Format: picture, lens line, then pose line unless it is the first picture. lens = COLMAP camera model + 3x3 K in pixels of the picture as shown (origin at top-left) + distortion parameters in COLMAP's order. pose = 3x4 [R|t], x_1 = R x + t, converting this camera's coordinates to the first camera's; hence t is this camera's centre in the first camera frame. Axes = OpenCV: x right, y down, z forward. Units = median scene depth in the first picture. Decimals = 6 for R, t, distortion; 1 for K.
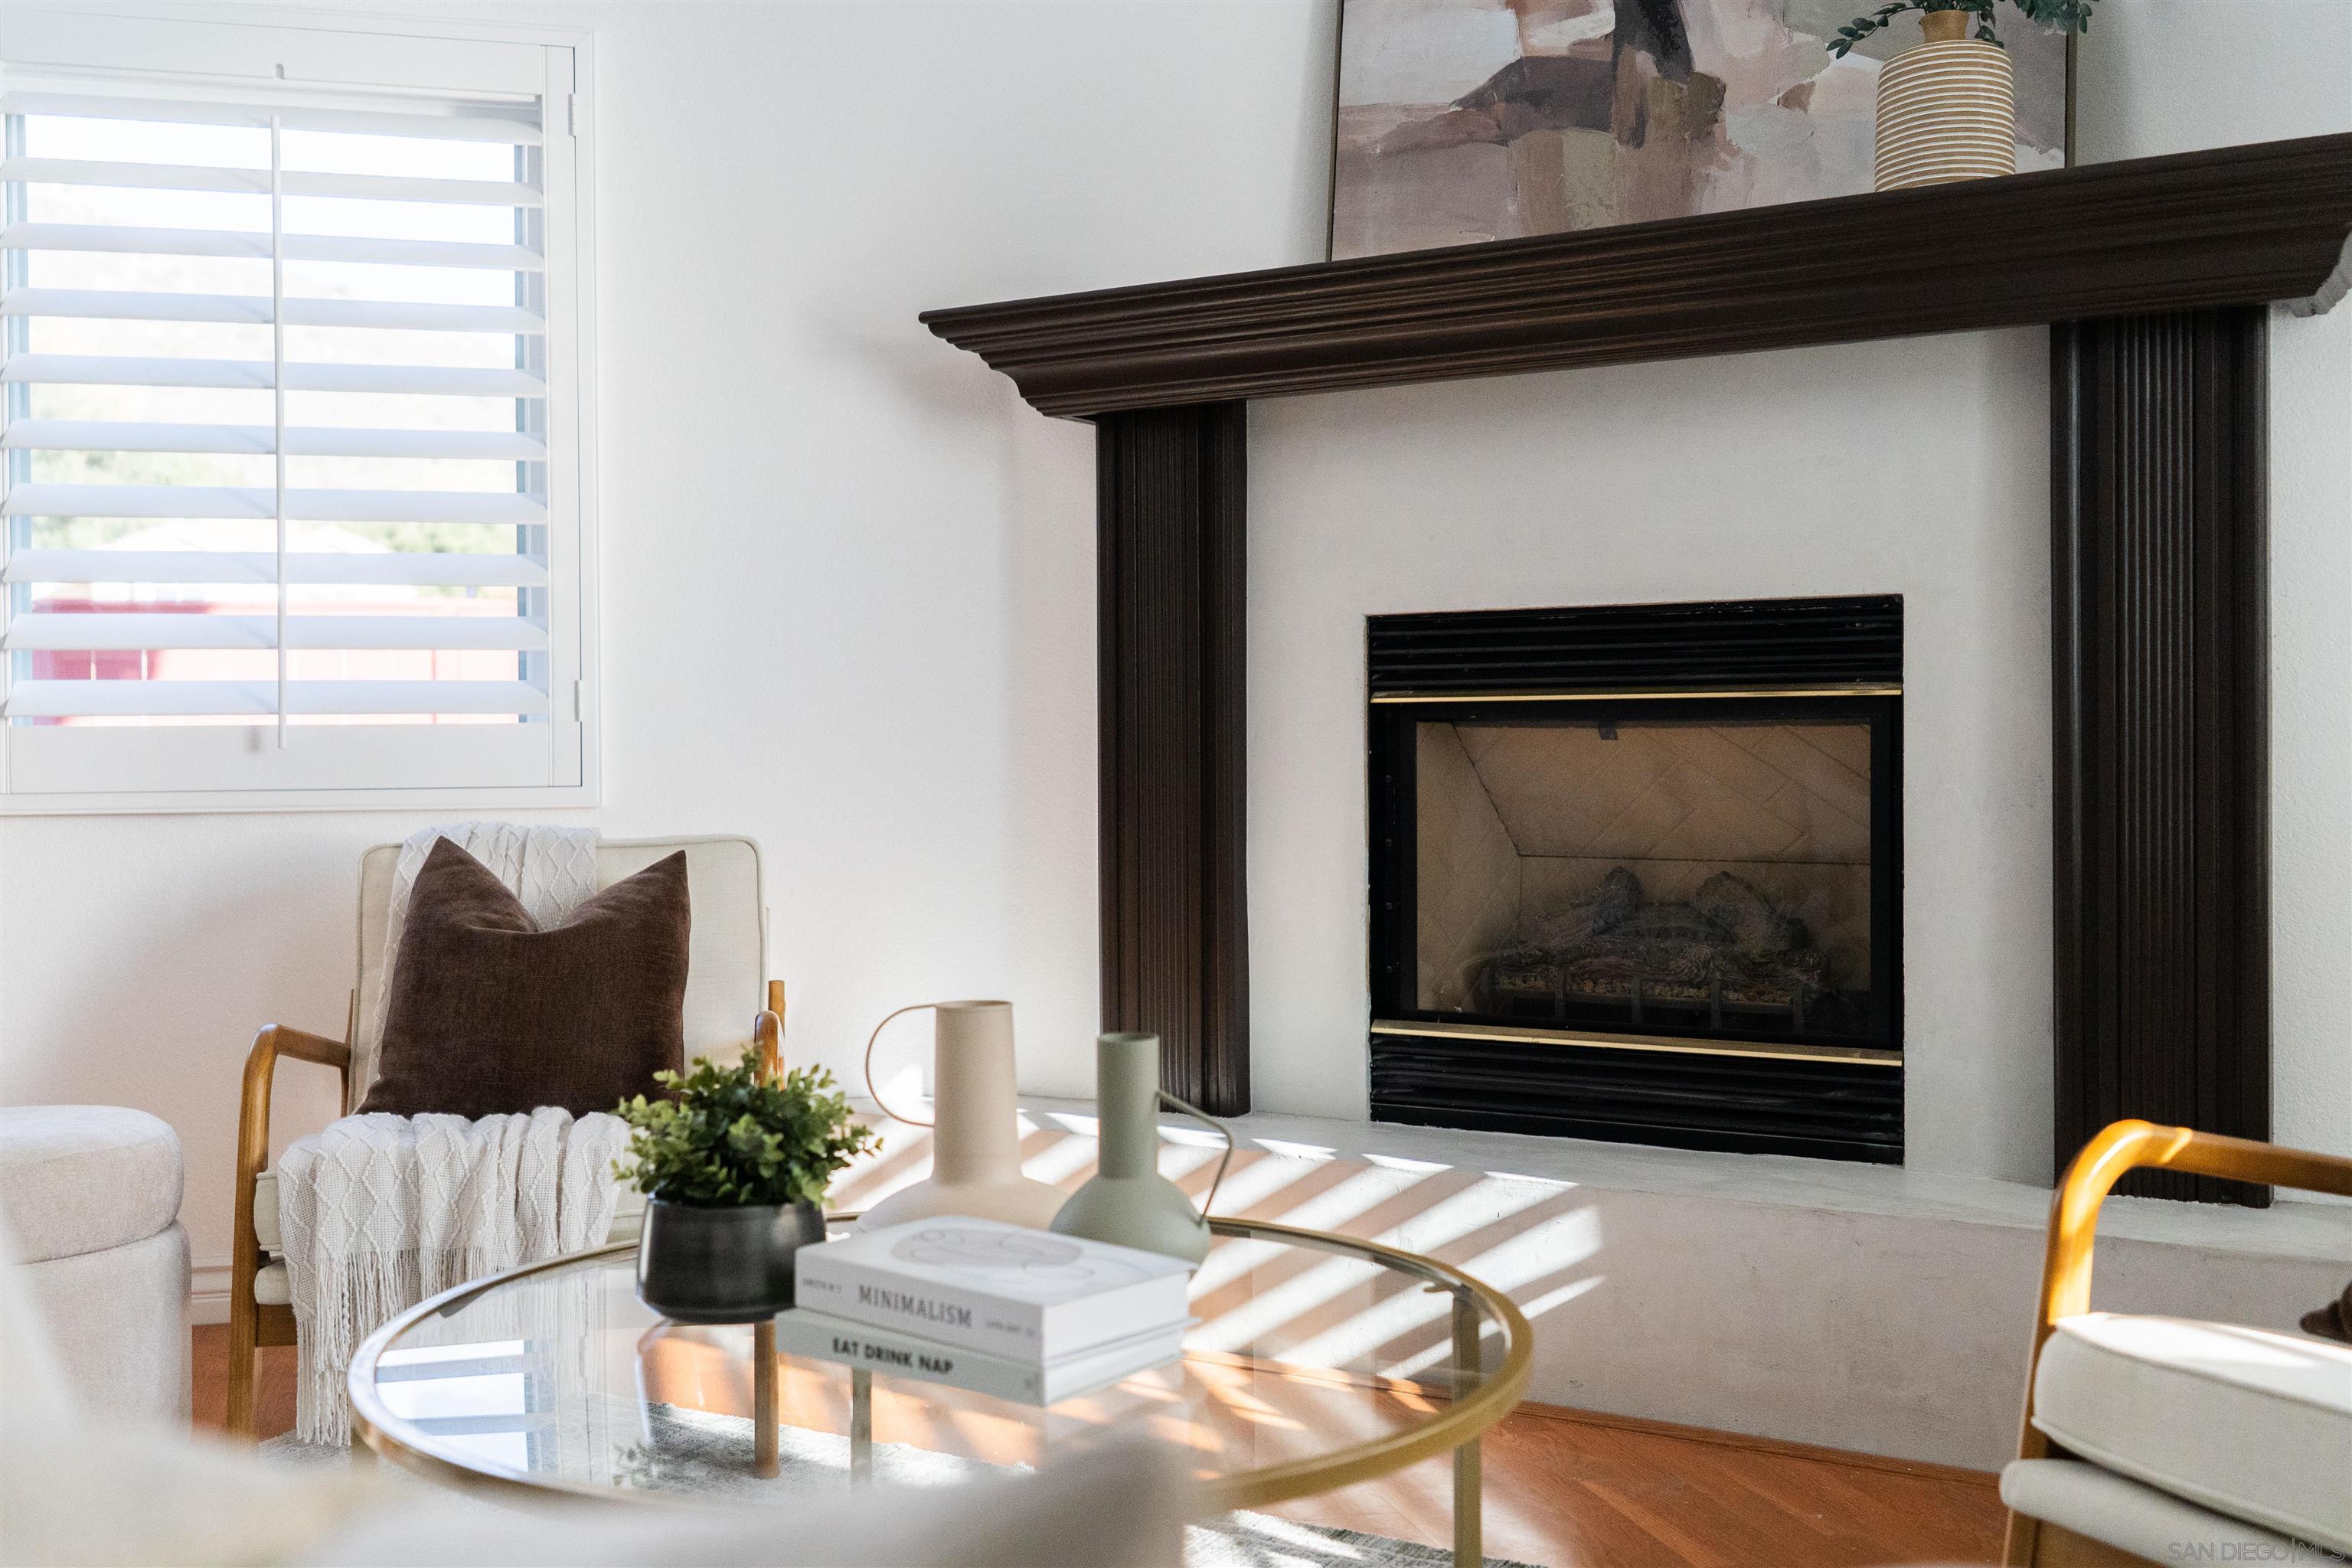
lens RADIAL K [[2305.2, 0, 1169.2], [0, 2305.2, 761.7], [0, 0, 1]] dist [0.023405, 0.000000]
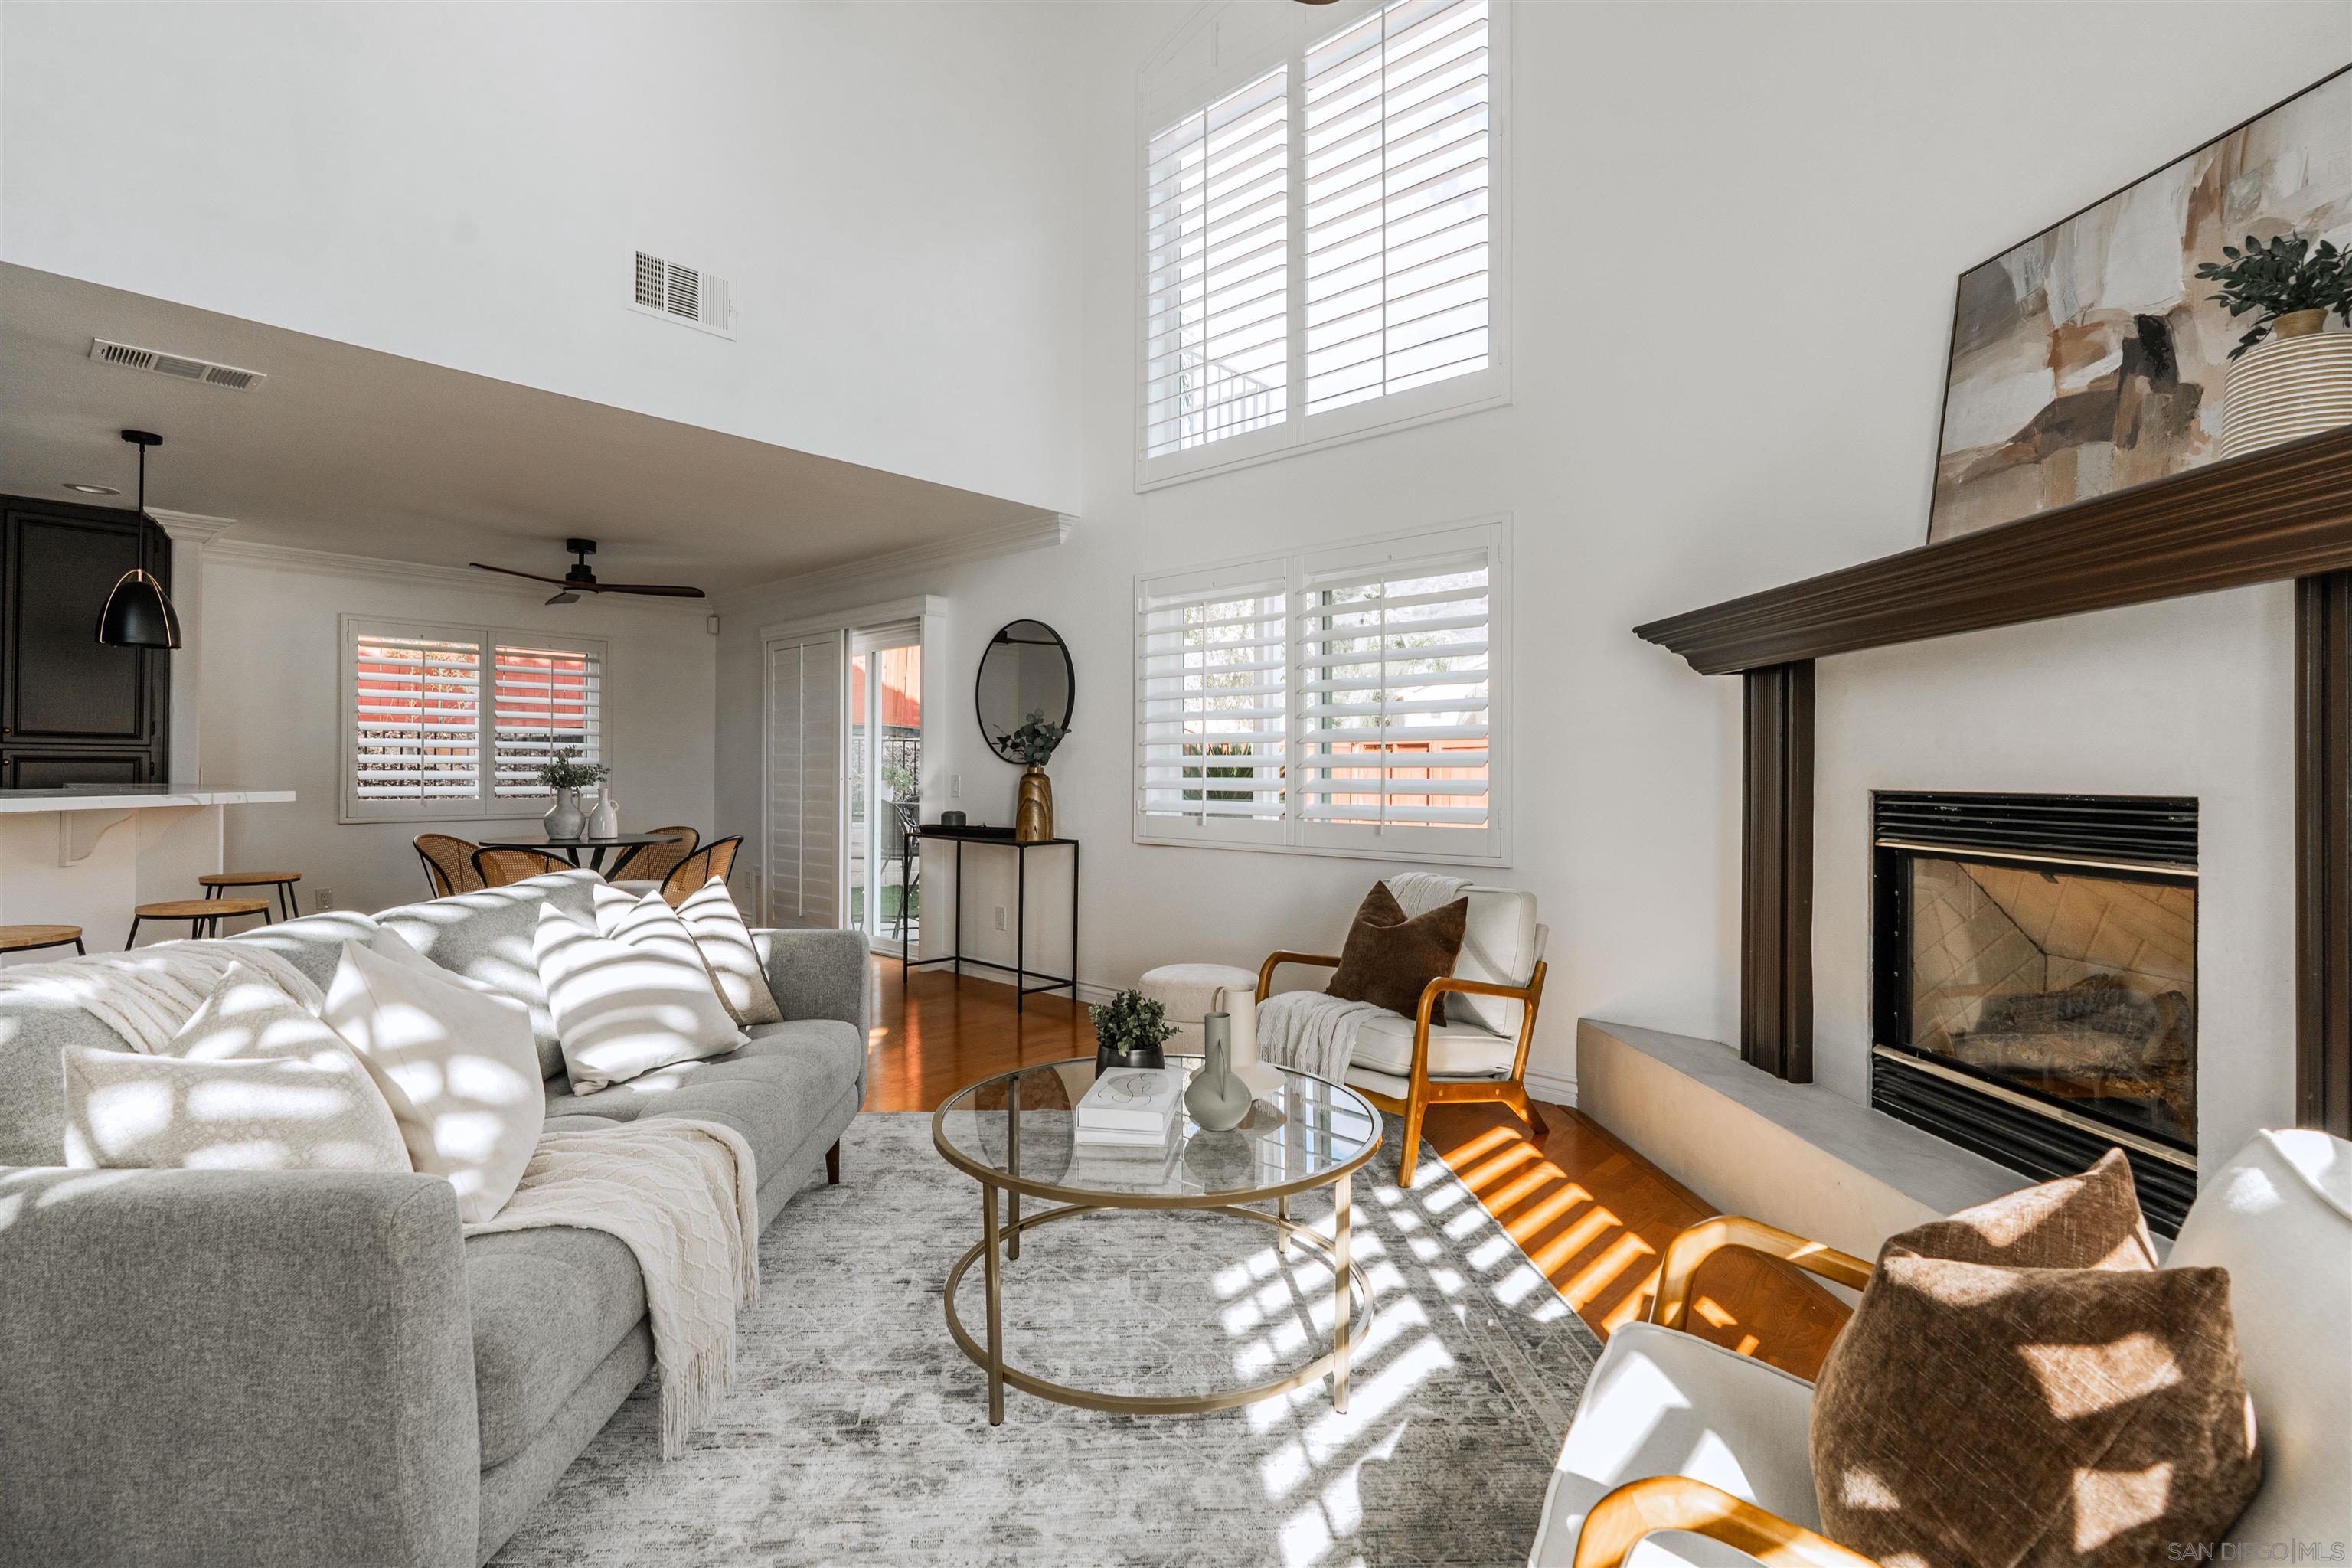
lens RADIAL K [[1085.4, 0, 1156.8], [0, 1085.4, 762.5], [0, 0, 1]] dist [-0.009429, 0.004368]
pose [[0.529255, 0.001689, -0.848461, 0.443618], [-0.016132, 0.999837, -0.008072, -0.065977], [0.848309, 0.017959, 0.529196, 0.177270]]
